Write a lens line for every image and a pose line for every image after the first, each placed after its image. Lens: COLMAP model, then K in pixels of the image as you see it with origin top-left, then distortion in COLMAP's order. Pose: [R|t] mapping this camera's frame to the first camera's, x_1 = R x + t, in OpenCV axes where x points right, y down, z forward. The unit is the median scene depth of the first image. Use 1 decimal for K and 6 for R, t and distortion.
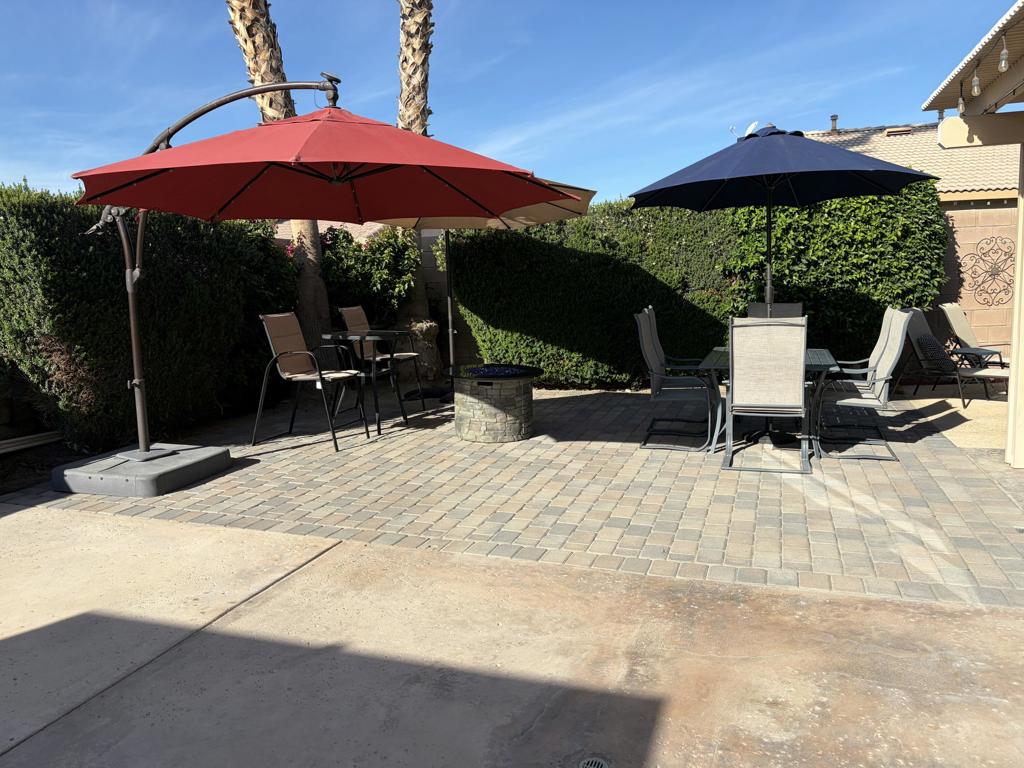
lens RADIAL K [[779.9, 0, 512.0], [0, 779.9, 384.0], [0, 0, 1]] dist [0.037848, -0.001958]
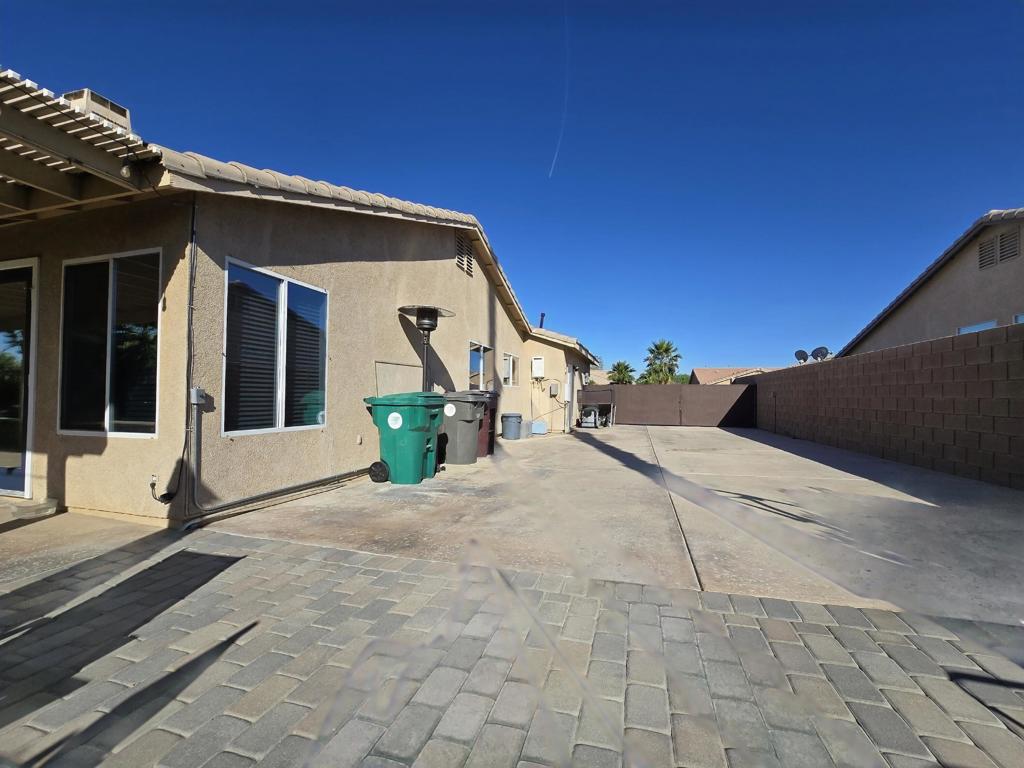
lens RADIAL K [[419.2, 0, 512.0], [0, 419.2, 384.0], [0, 0, 1]] dist [-0.002637, -0.000117]
pose [[-0.998996, 0.026815, -0.035883, 0.029929], [0.023019, 0.994487, 0.102299, -0.132771], [0.038428, 0.101370, -0.994106, 1.907482]]
